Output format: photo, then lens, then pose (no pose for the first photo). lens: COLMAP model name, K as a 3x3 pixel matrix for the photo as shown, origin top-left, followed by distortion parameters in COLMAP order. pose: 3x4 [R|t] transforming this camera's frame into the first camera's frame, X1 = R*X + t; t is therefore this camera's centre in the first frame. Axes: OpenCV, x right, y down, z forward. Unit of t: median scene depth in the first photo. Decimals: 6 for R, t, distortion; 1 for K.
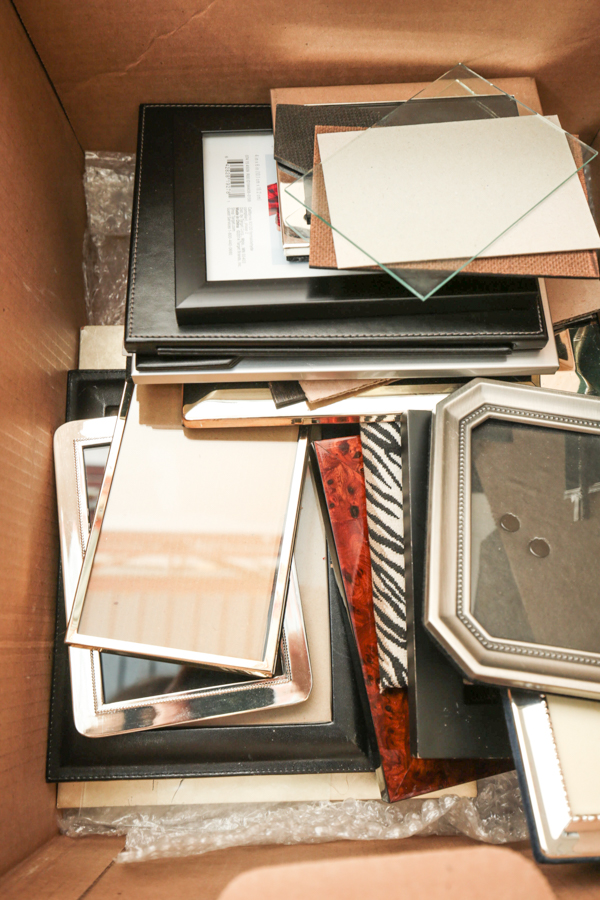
lens RADIAL K [[814.7, 0, 293.7], [0, 814.7, 445.8], [0, 0, 1]] dist [0.013921, 0.011243]
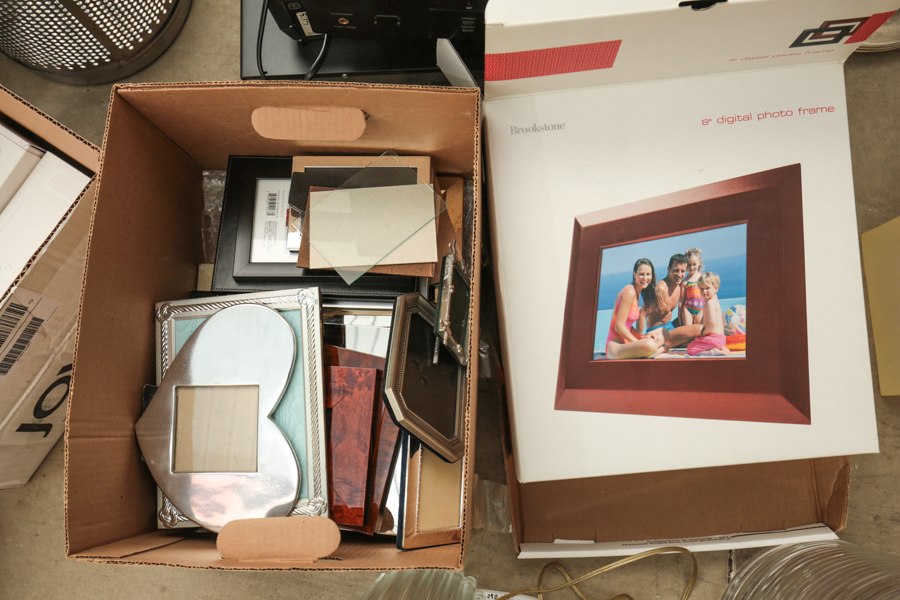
lens RADIAL K [[814.7, 0, 450.0], [0, 814.7, 300.0], [0, 0, 1]] dist [0.013921, 0.011243]
pose [[0.998611, 0.043249, -0.030078, 0.442580], [-0.040971, 0.996518, 0.072611, -0.269515], [0.033114, -0.071278, 0.996907, -1.003857]]
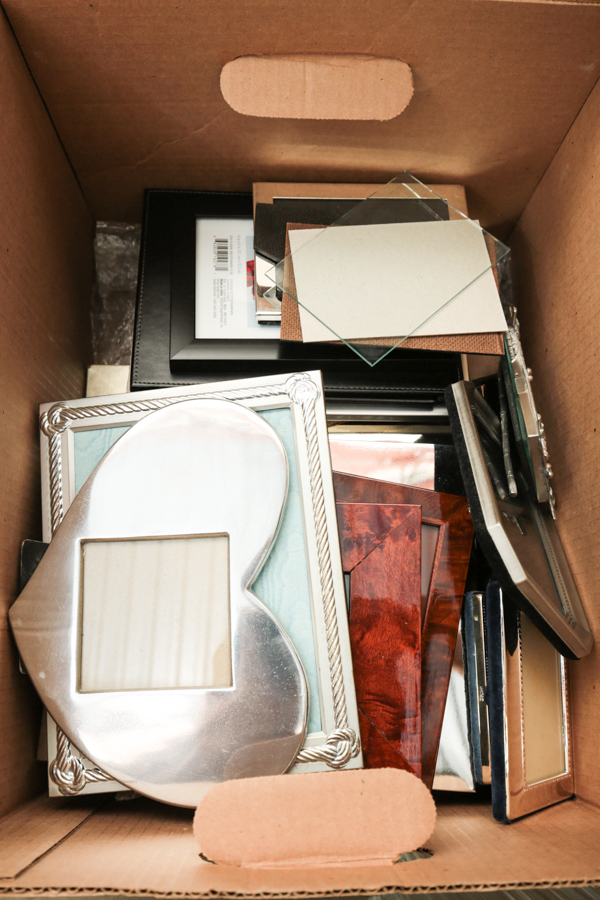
lens RADIAL K [[814.7, 0, 293.7], [0, 814.7, 445.8], [0, 0, 1]] dist [0.013921, 0.011243]
pose [[0.998710, 0.029484, 0.041348, -0.005334], [-0.029151, 0.999538, -0.008631, -0.031988], [-0.041584, 0.007414, 0.999108, -0.255405]]
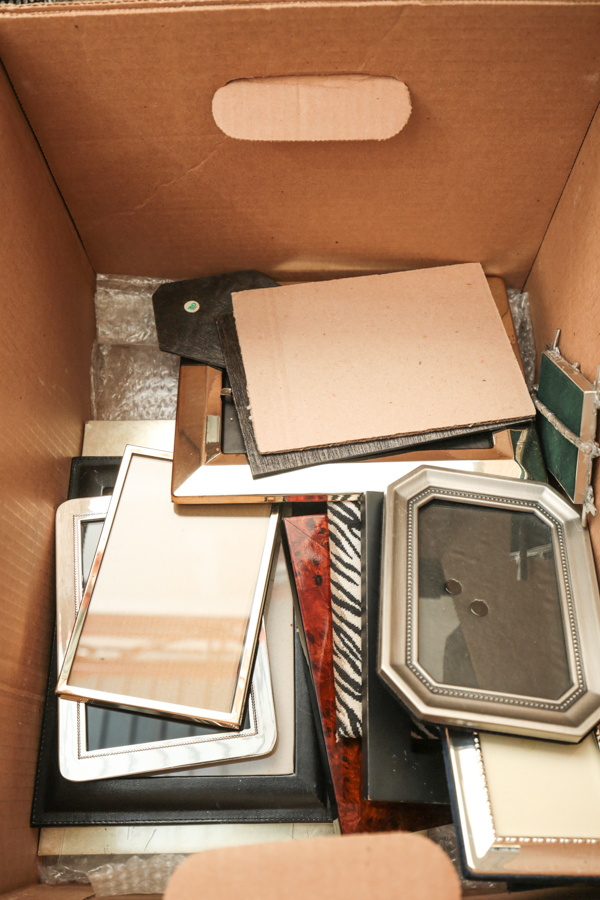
lens RADIAL K [[814.7, 0, 293.7], [0, 814.7, 445.8], [0, 0, 1]] dist [0.013921, 0.011243]
pose [[0.999887, 0.013335, -0.006971, 0.047348], [-0.014270, 0.987321, -0.158096, 0.078672], [0.004774, 0.158178, 0.987399, -0.148555]]
